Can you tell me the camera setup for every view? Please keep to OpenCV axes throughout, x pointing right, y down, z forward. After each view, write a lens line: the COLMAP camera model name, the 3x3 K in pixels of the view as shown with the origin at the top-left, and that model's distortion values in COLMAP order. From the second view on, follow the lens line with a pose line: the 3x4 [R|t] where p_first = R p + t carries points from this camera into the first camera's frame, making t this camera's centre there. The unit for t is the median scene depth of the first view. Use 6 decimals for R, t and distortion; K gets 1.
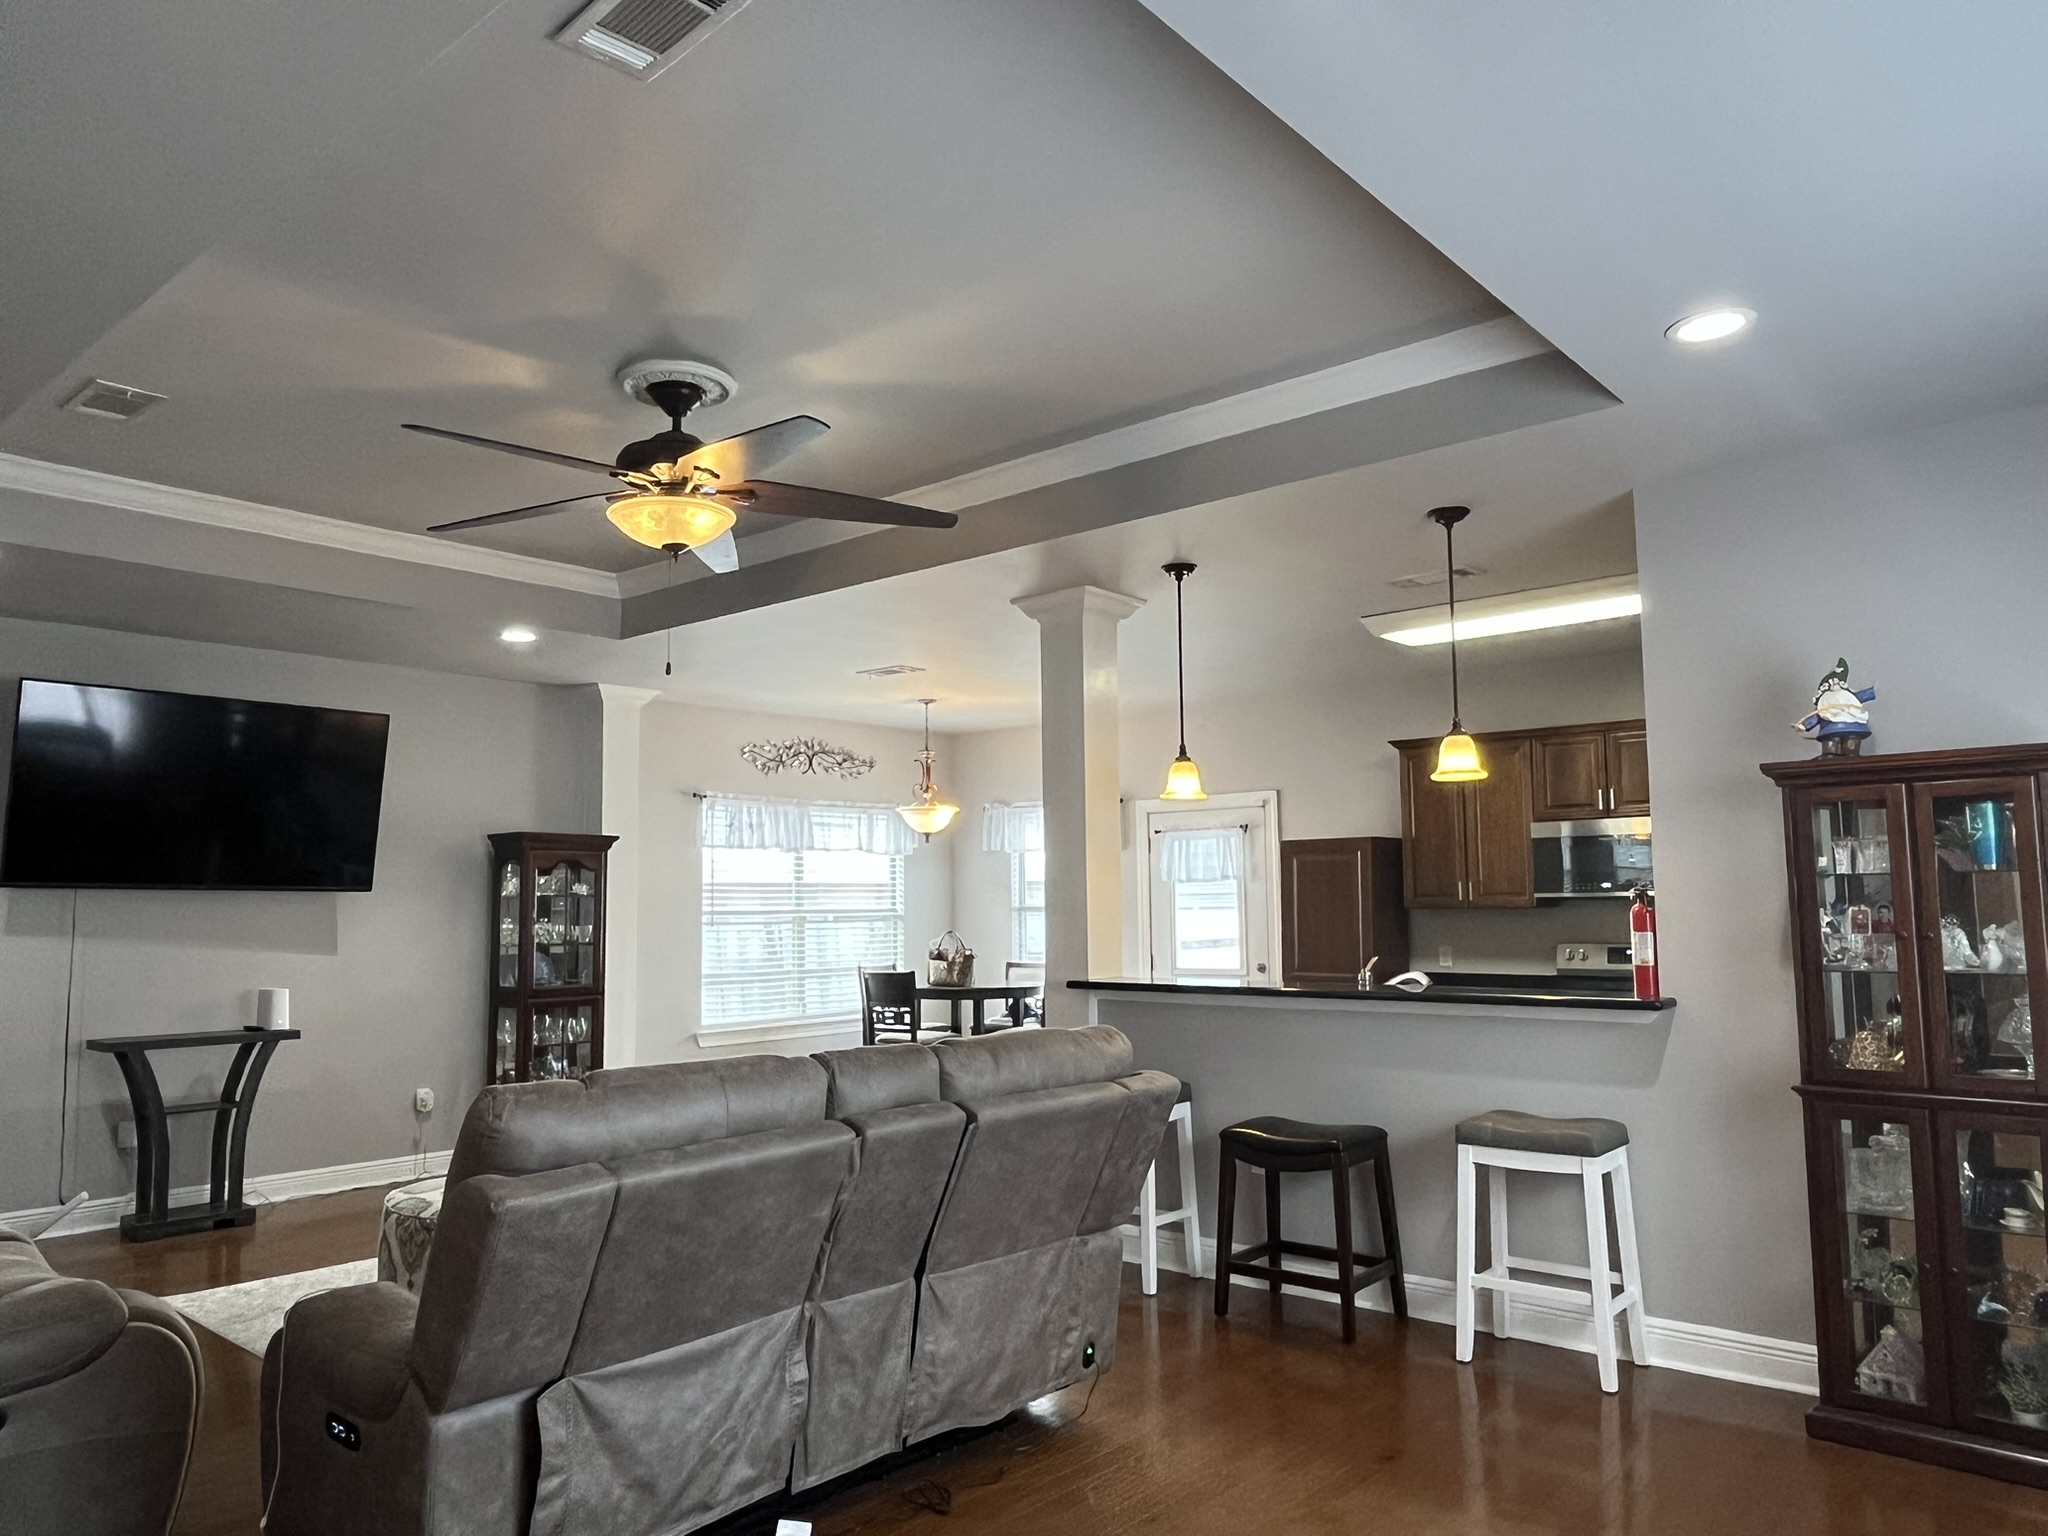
lens RADIAL K [[1379.7, 0, 1024.0], [0, 1379.7, 768.0], [0, 0, 1]] dist [-0.002590, -0.000535]
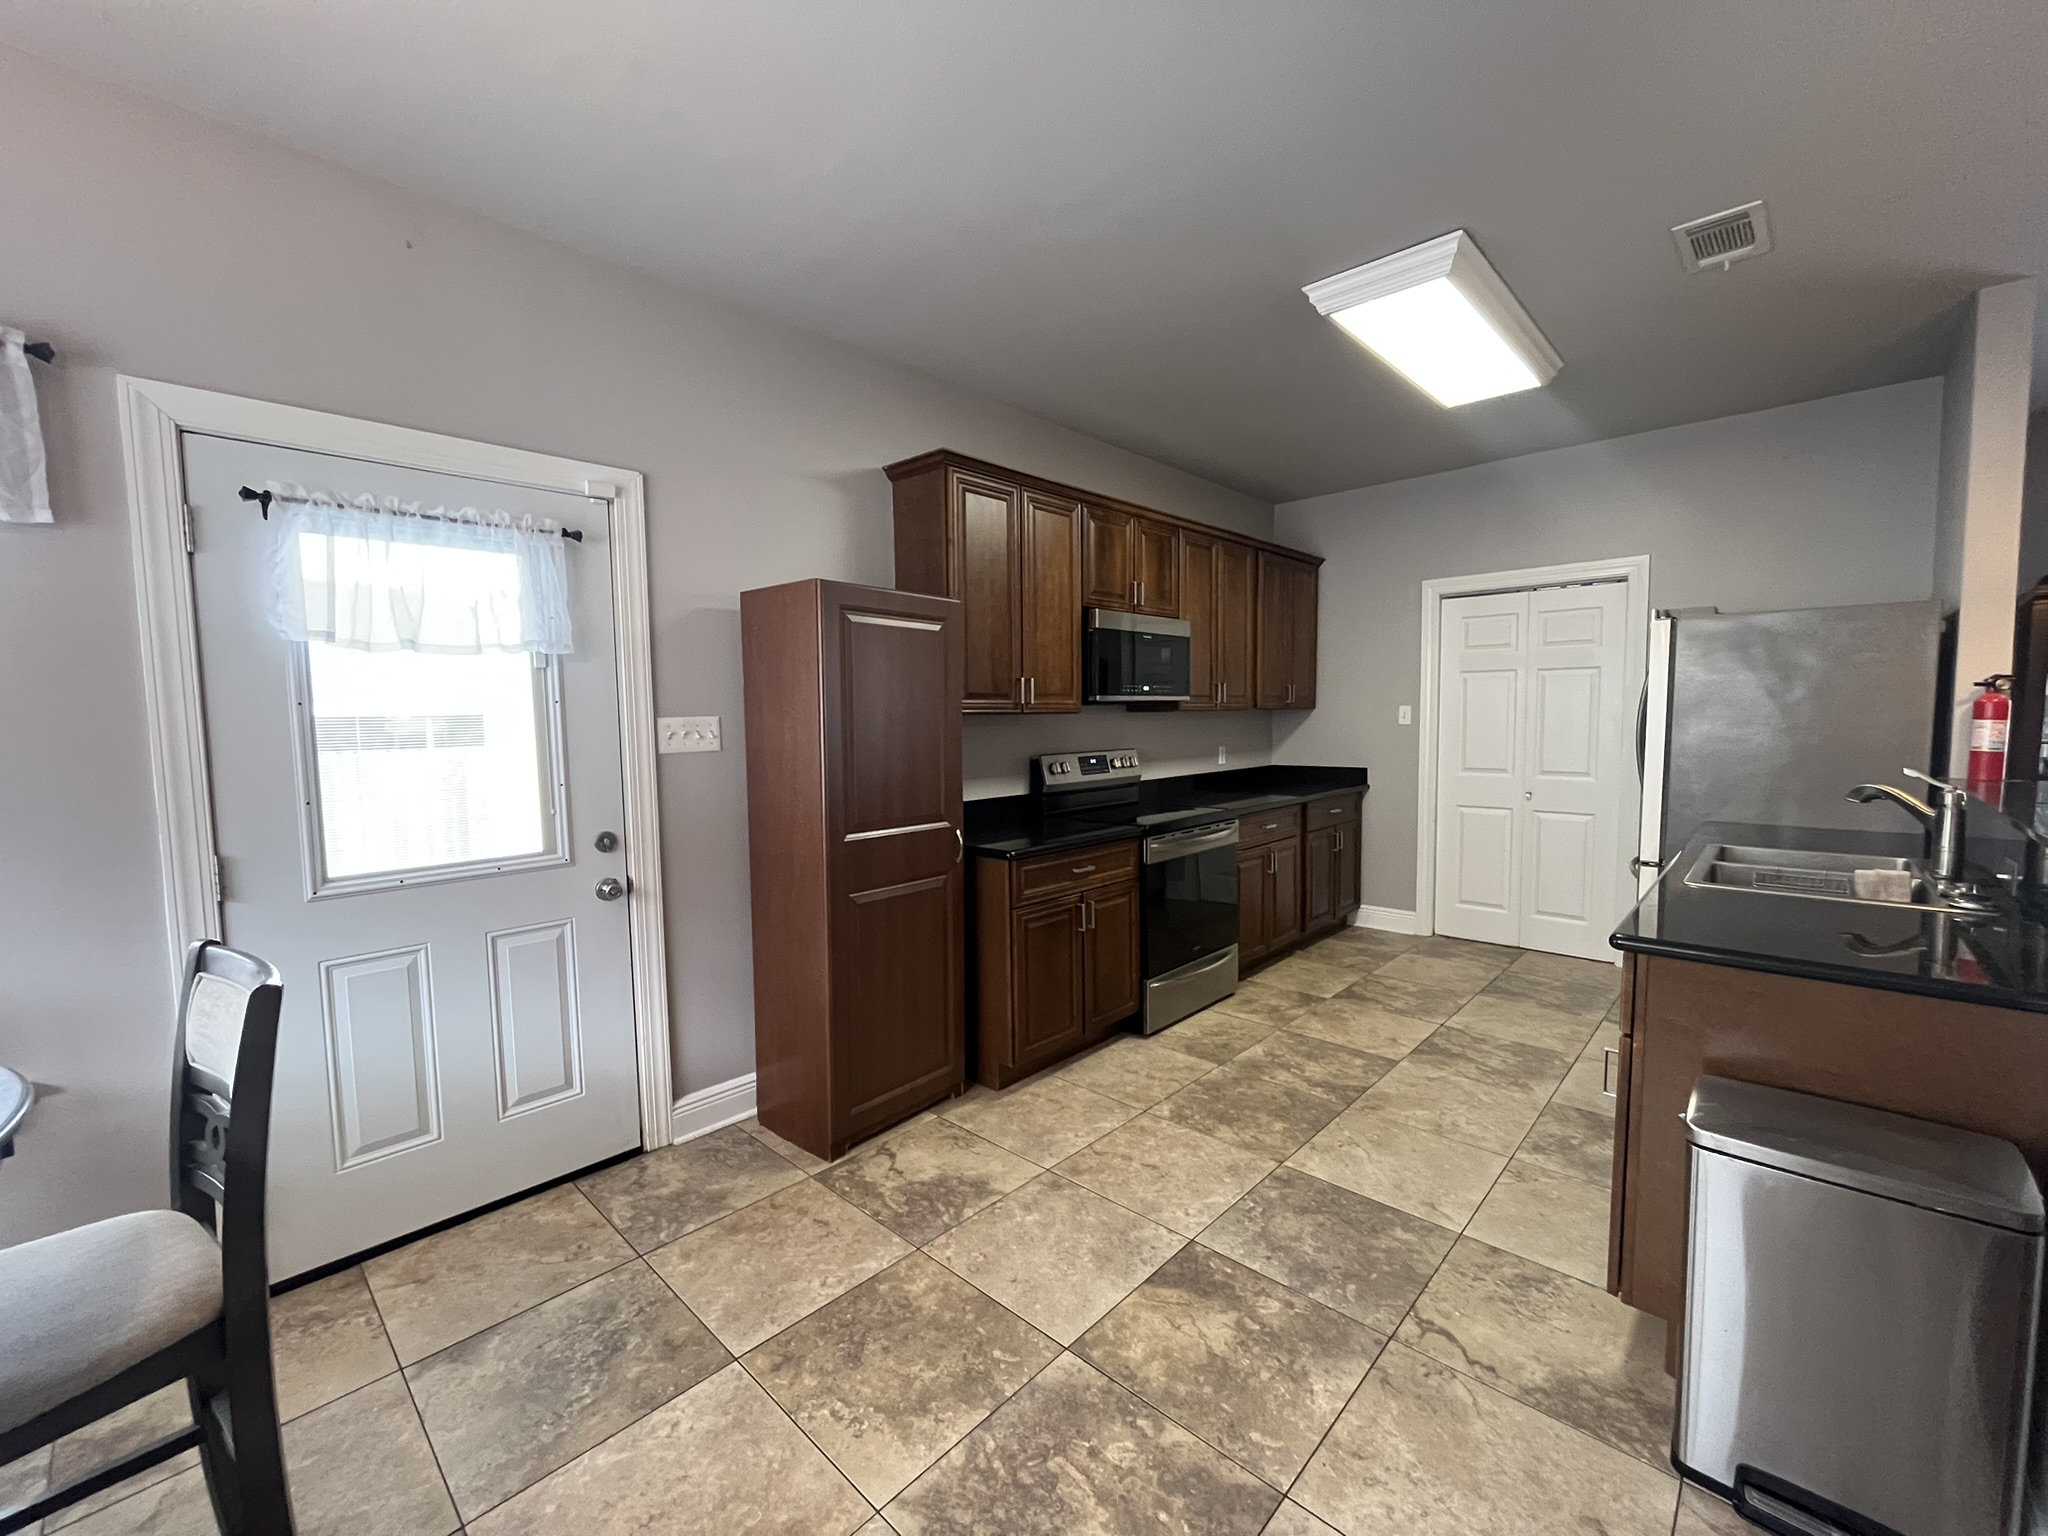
lens RADIAL K [[830.1, 0, 1019.6], [0, 830.1, 774.0], [0, 0, 1]] dist [-0.003593, -0.000092]
pose [[0.045553, -0.063107, 0.996967, -0.105726], [-0.086138, 0.994037, 0.066857, 0.088535], [-0.995241, -0.088922, 0.039845, 0.835800]]
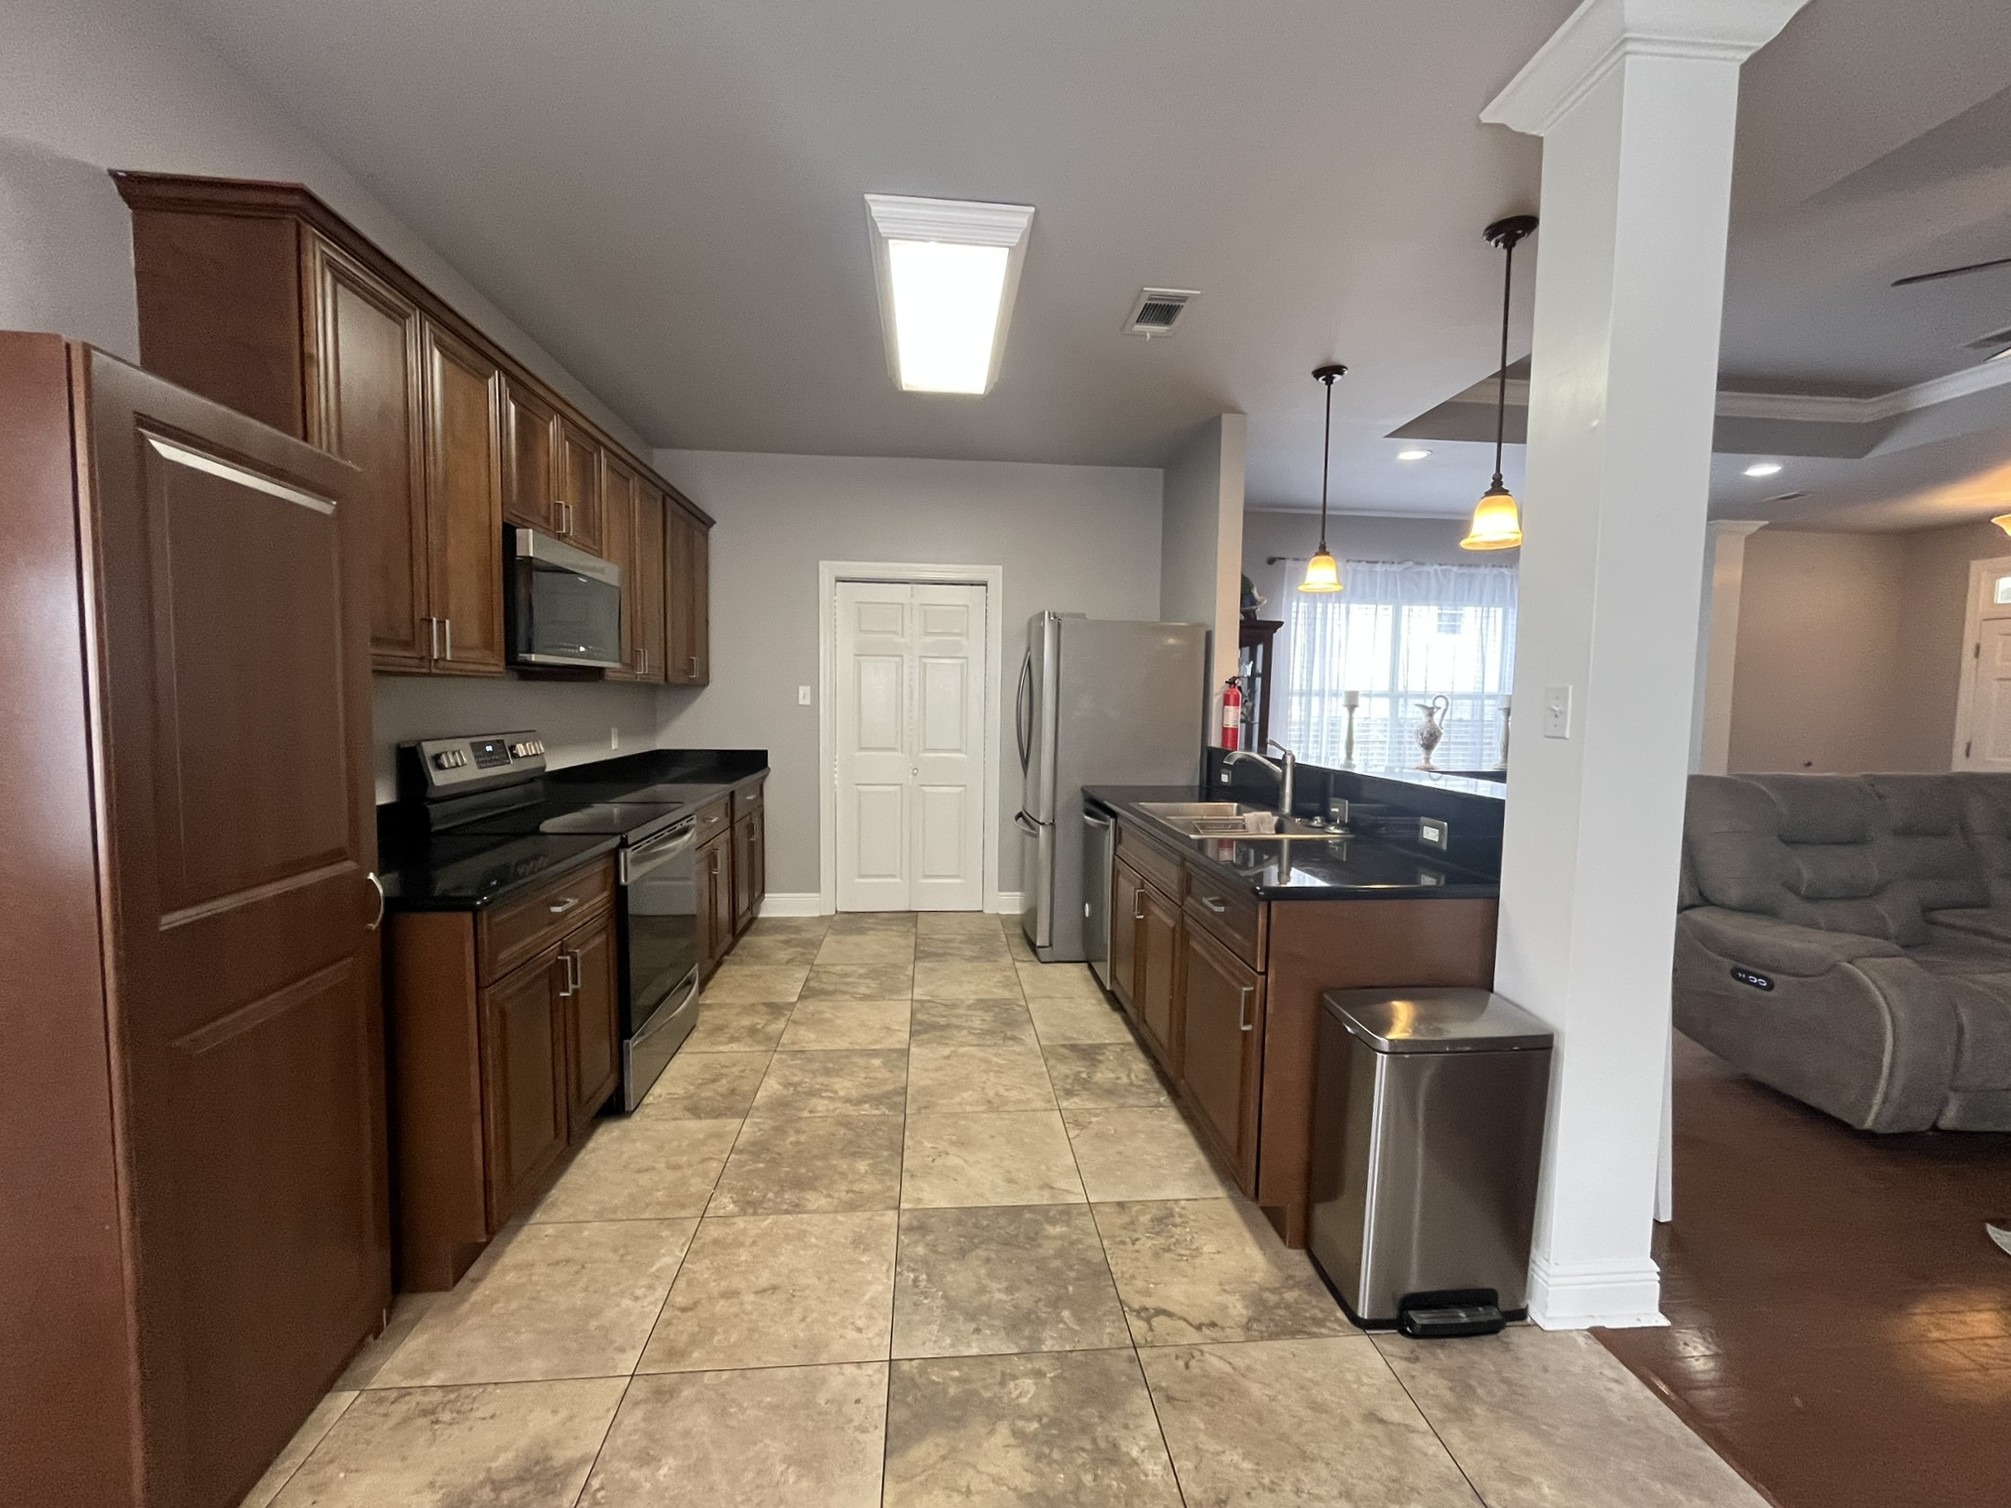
lens RADIAL K [[831.4, 0, 1002.4], [0, 831.4, 757.4], [0, 0, 1]] dist [-0.004268, -0.000196]
pose [[-0.720129, -0.050373, 0.692009, -0.010907], [-0.076358, 0.997057, -0.006883, 0.099174], [-0.689625, -0.057797, -0.721856, 0.909601]]
